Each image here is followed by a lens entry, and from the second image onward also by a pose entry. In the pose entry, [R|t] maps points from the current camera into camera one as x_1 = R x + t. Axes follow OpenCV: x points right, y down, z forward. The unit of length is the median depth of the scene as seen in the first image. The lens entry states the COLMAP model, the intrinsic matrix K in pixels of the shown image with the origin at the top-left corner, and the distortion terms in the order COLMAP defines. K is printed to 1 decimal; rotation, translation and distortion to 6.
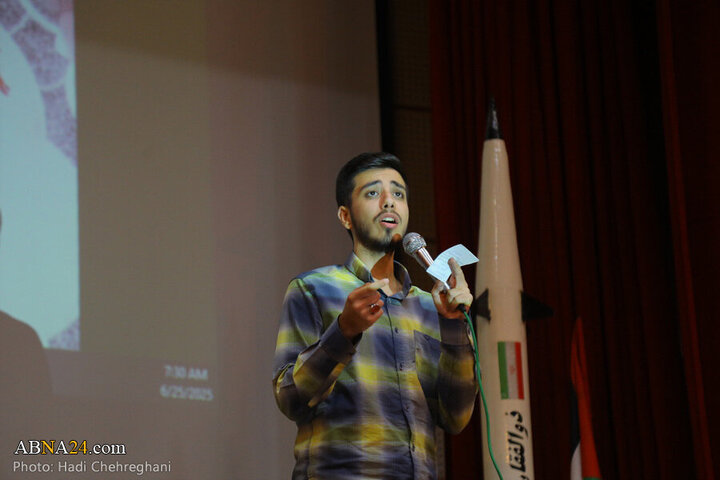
lens RADIAL K [[496.6, 0, 360.0], [0, 496.6, 240.0], [0, 0, 1]] dist [-0.080655, 0.002268]
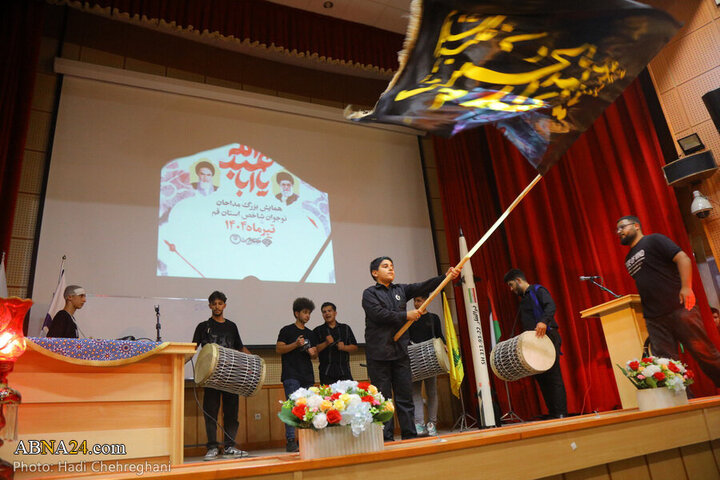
lens RADIAL K [[496.6, 0, 360.0], [0, 496.6, 240.0], [0, 0, 1]] dist [-0.080655, 0.002268]
pose [[0.995471, -0.078129, -0.054155, -0.323428], [0.069685, 0.987220, -0.143317, 0.331963], [0.064660, 0.138894, 0.988194, -2.951866]]
